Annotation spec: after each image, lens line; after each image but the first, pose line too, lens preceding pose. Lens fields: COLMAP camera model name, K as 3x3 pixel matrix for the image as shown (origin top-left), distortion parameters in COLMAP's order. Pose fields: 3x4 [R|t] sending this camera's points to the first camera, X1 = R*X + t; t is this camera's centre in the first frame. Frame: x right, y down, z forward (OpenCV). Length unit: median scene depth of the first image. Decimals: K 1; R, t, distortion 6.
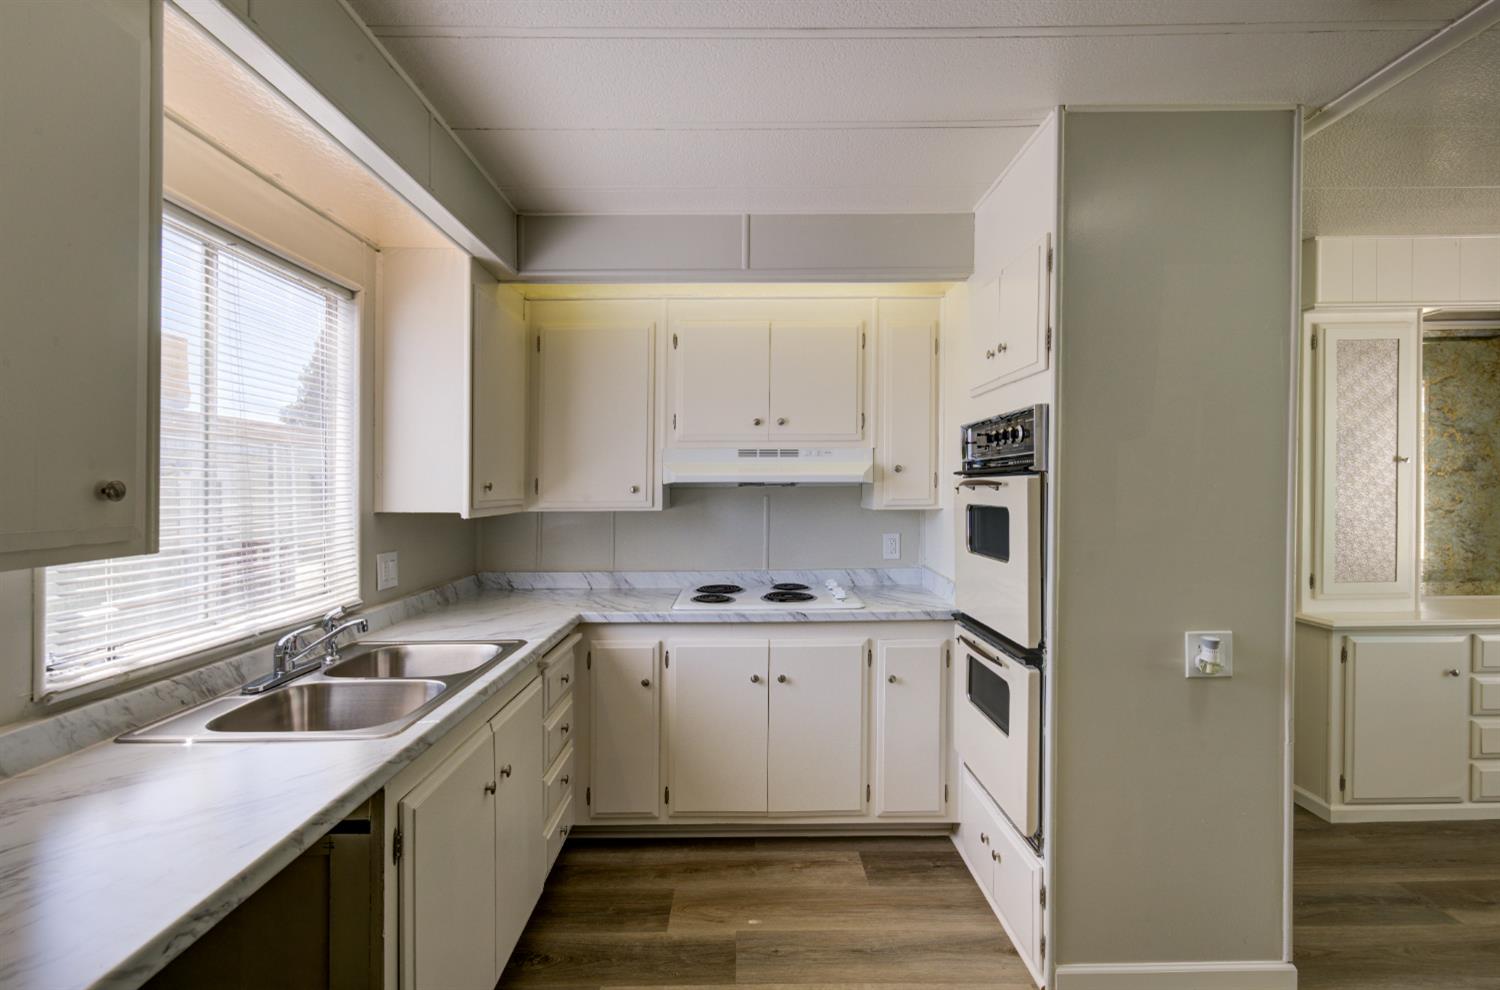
lens RADIAL K [[668.0, 0, 765.2], [0, 668.0, 495.4], [0, 0, 1]] dist [-0.002089, 0.000917]
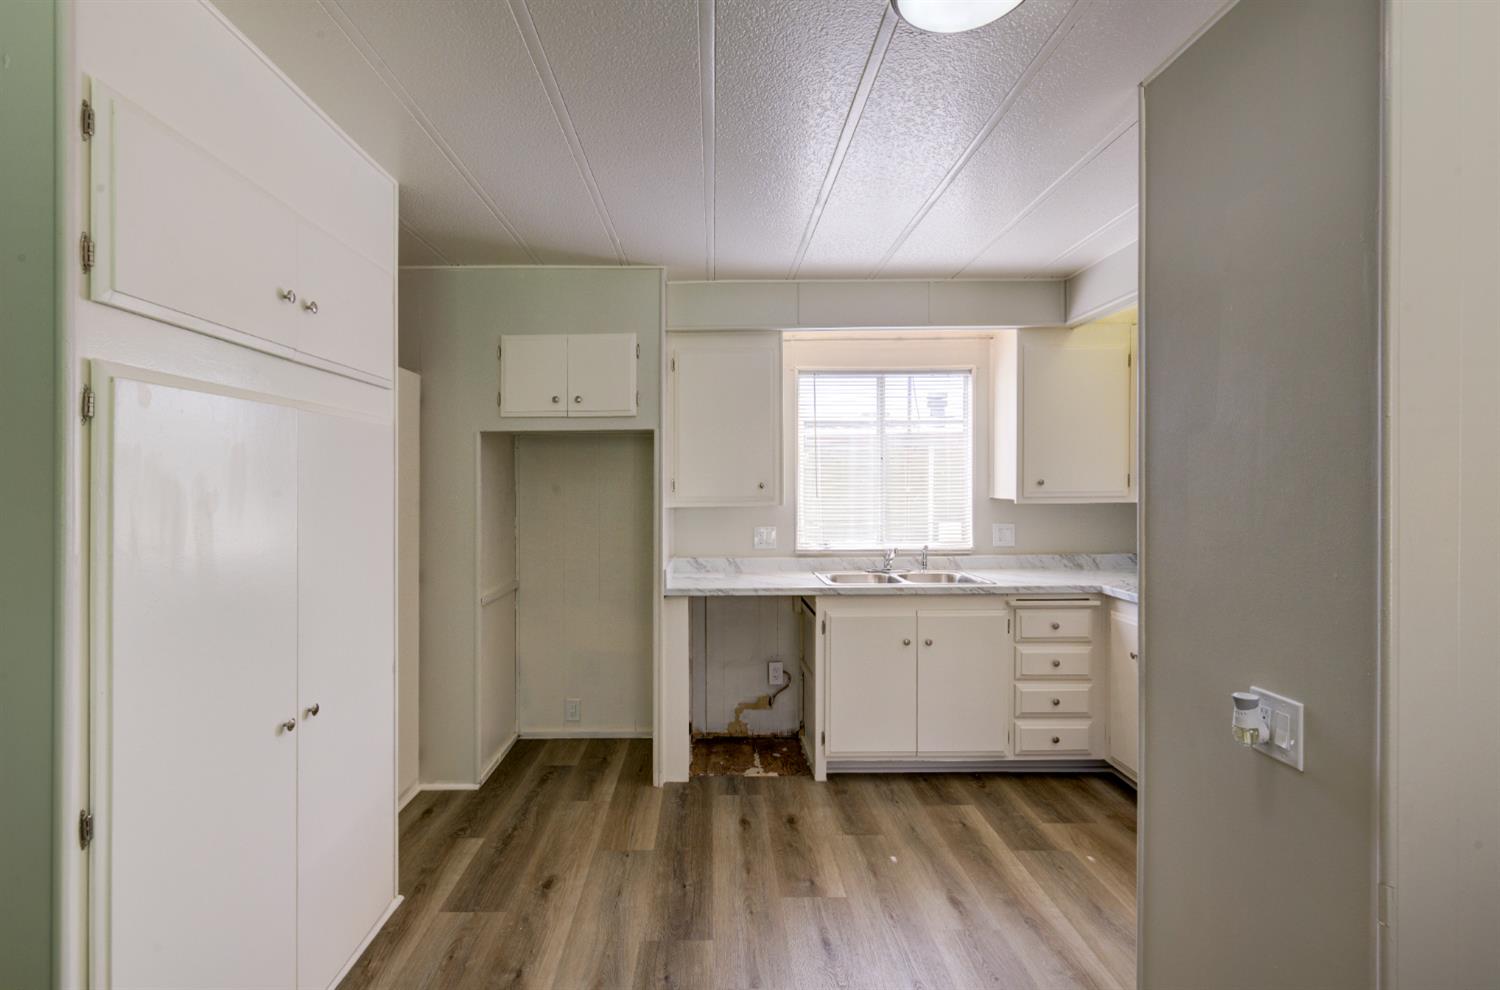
lens RADIAL K [[721.2, 0, 762.4], [0, 721.2, 489.1], [0, 0, 1]] dist [-0.014291, 0.002264]
pose [[0.026031, 0.016316, -0.999528, 1.017937], [-0.006268, 0.999850, 0.016158, -0.017595], [0.999641, 0.005845, 0.026129, 0.338129]]
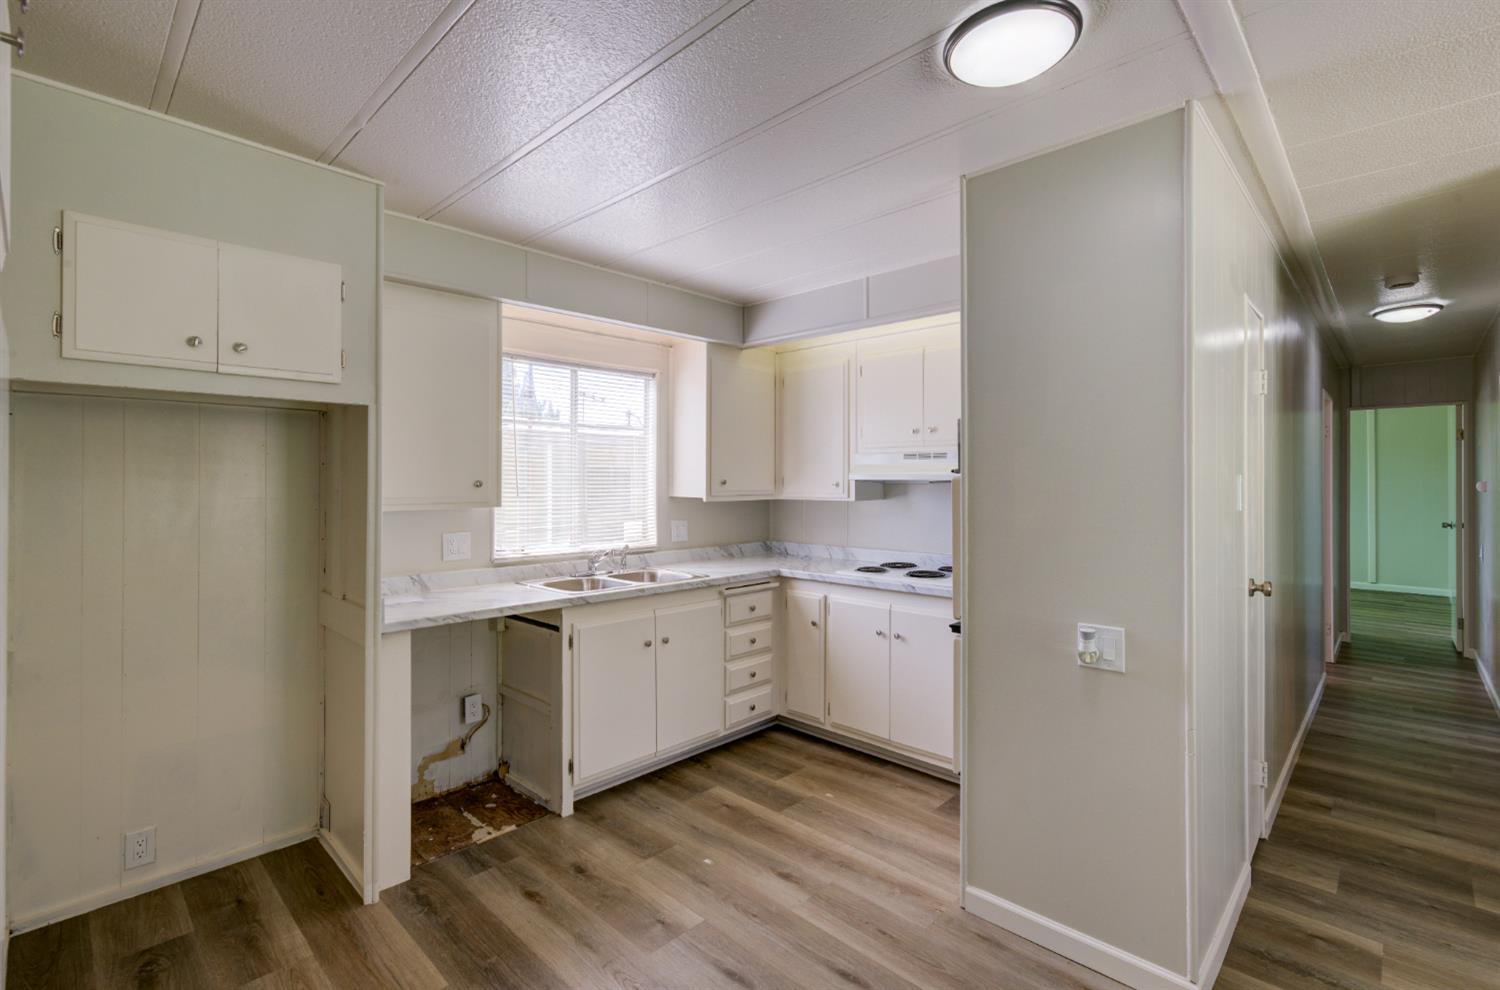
lens RADIAL K [[668.0, 0, 773.9], [0, 668.0, 486.3], [0, 0, 1]] dist [-0.002089, 0.000917]
pose [[0.742651, 0.013777, -0.669537, 0.691645], [-0.015984, 0.999868, 0.002845, -0.008691], [0.669487, 0.008590, 0.742774, -0.097496]]
